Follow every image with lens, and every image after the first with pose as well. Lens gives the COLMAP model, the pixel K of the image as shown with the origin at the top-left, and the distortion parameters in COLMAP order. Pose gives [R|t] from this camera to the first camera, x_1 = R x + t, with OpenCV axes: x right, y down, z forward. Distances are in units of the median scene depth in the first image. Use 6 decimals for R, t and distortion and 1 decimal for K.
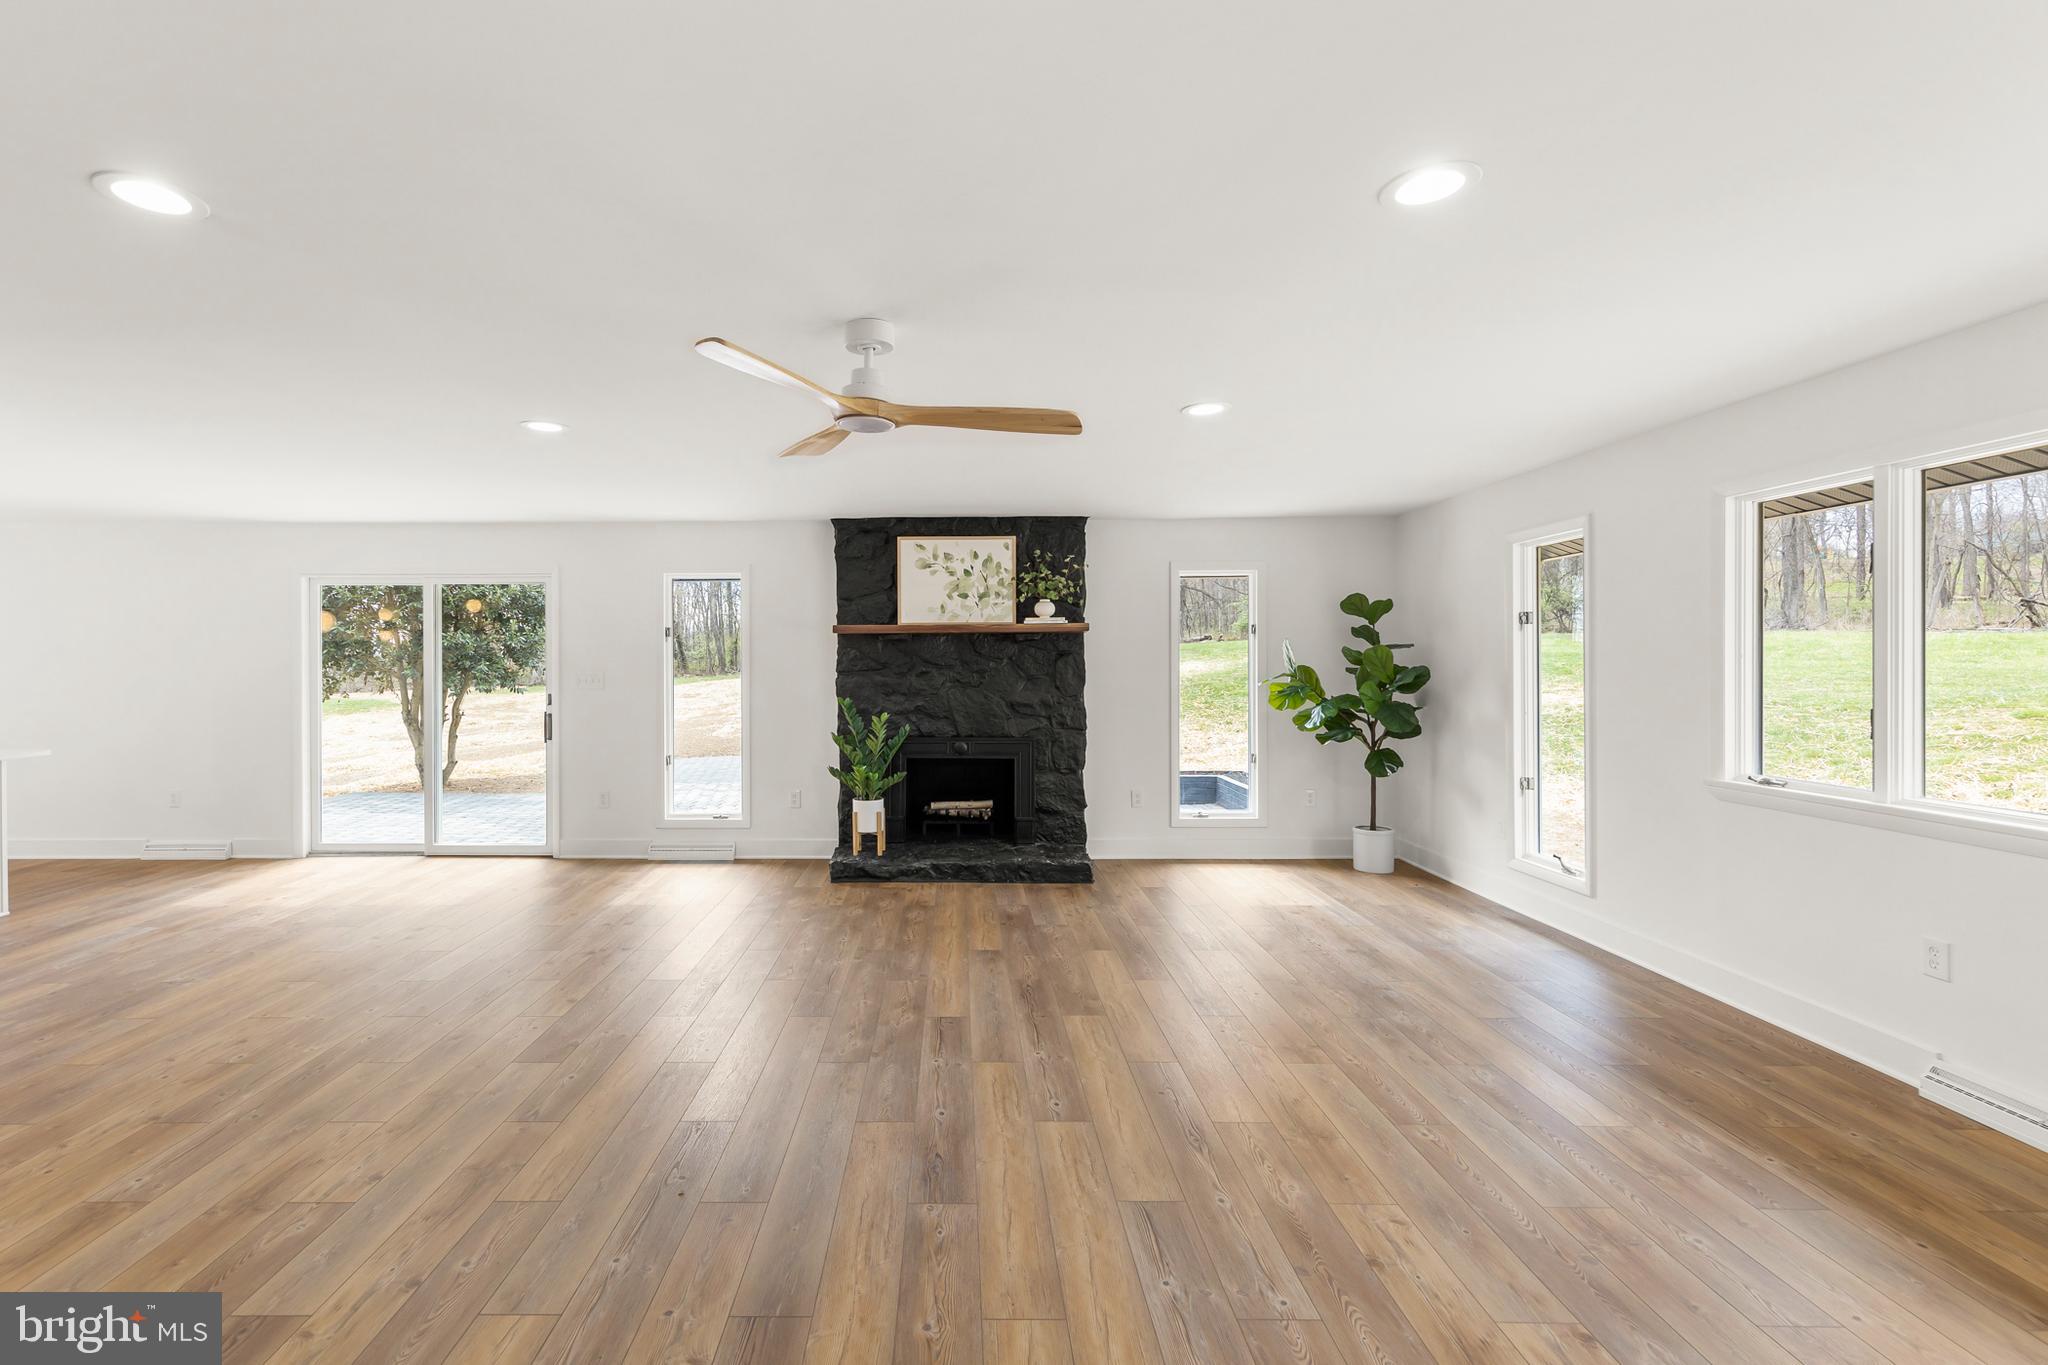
lens RADIAL K [[882.2, 0, 1018.2], [0, 882.2, 675.4], [0, 0, 1]] dist [0.000795, 0.000168]
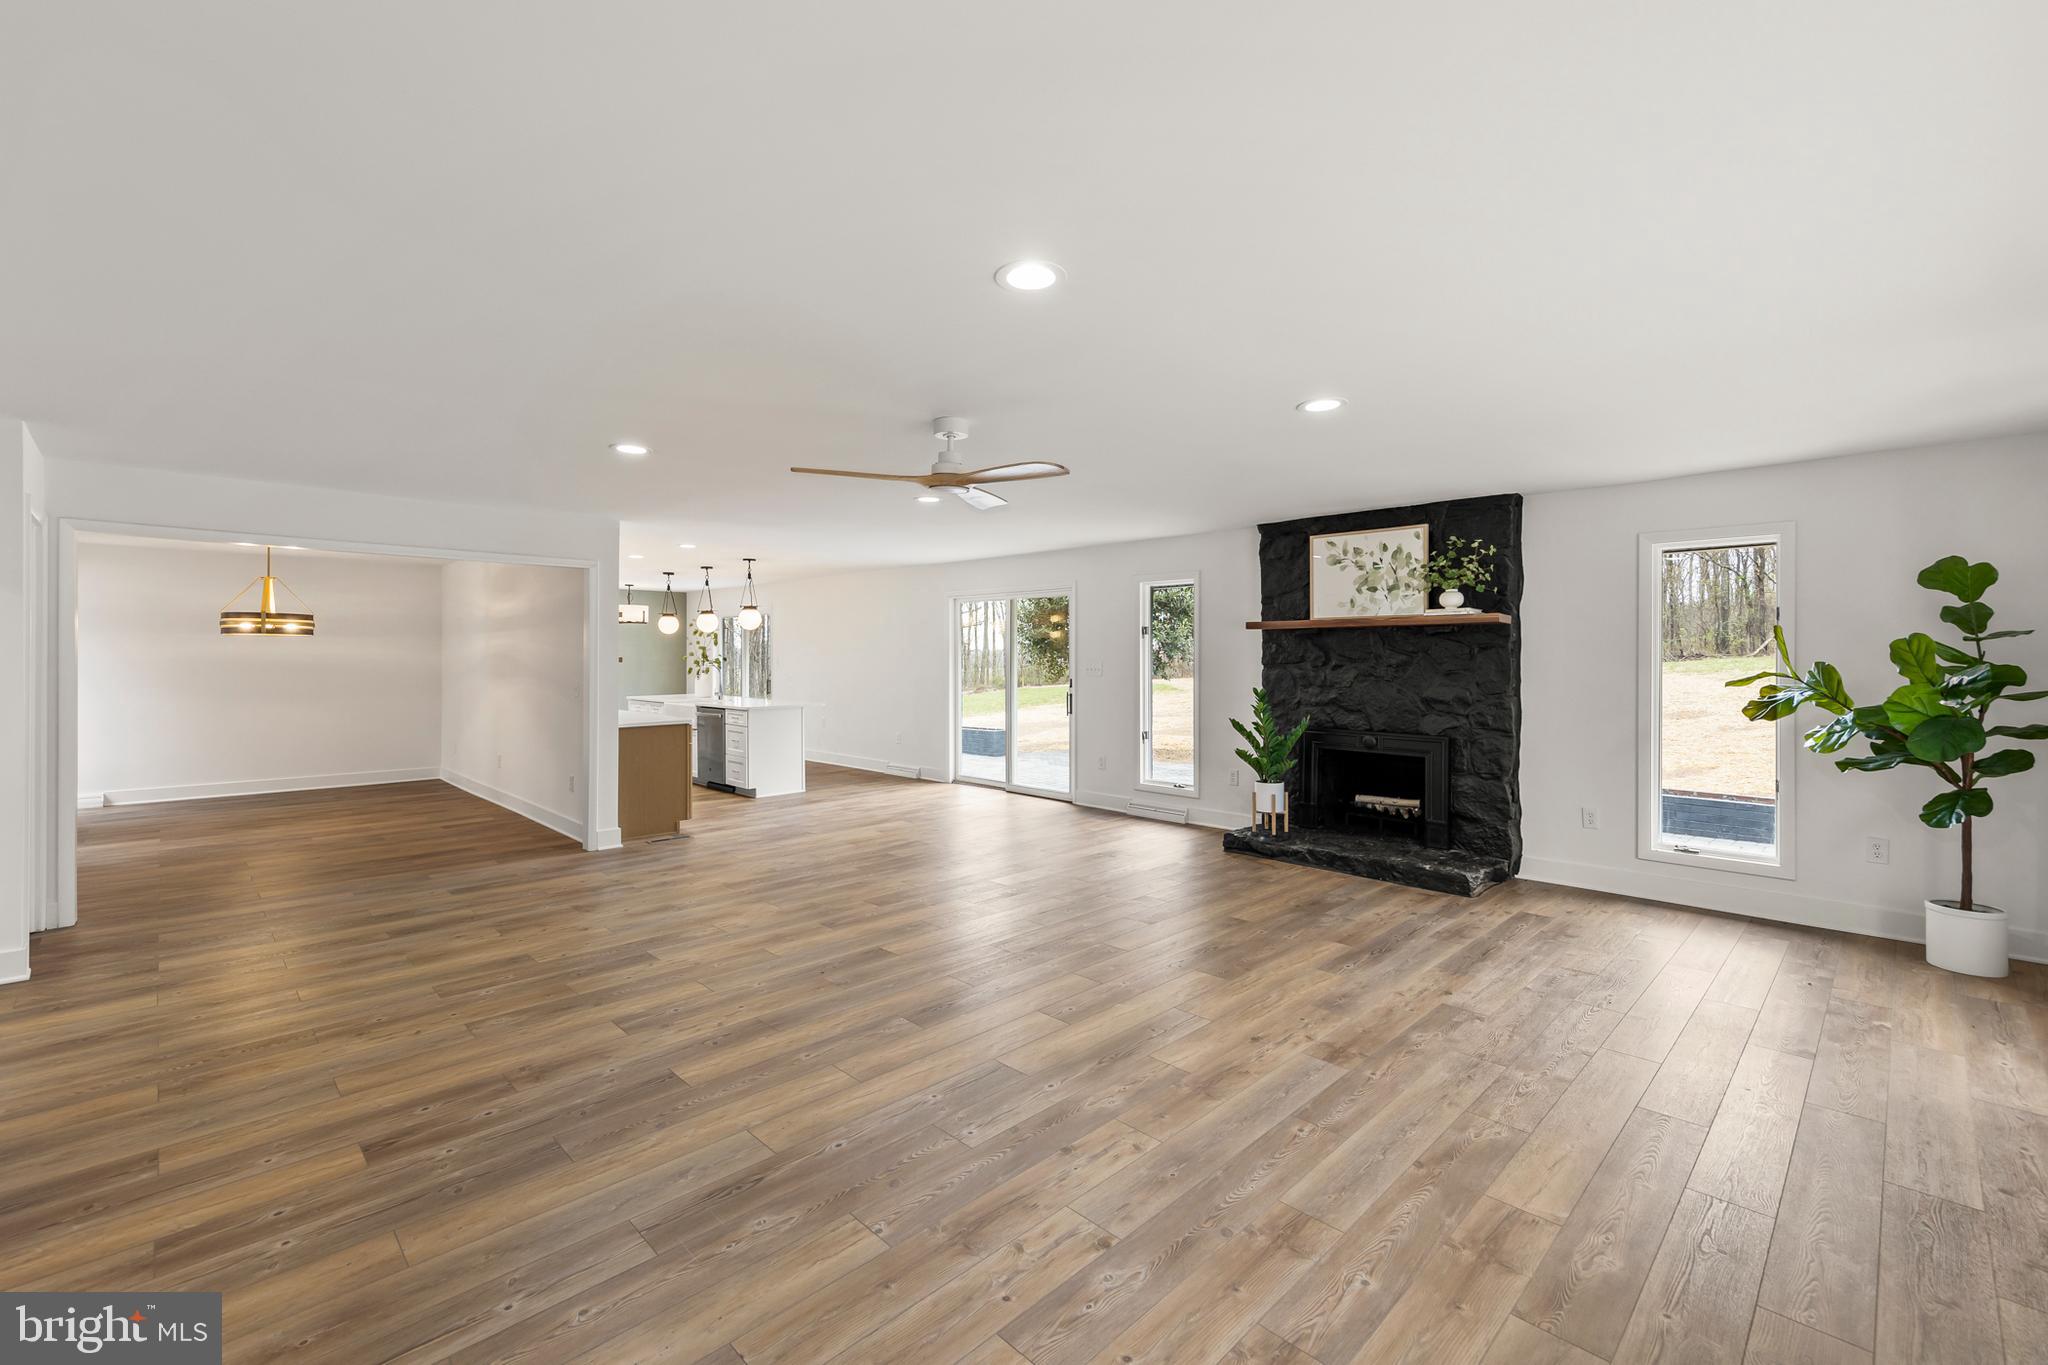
lens RADIAL K [[862.3, 0, 1025.5], [0, 862.3, 665.1], [0, 0, 1]] dist [0.000702, 0.000148]
pose [[0.718068, 0.010914, -0.695887, 0.335349], [-0.013380, 0.999909, 0.001875, -0.001167], [0.695844, 0.007965, 0.718149, 0.029041]]
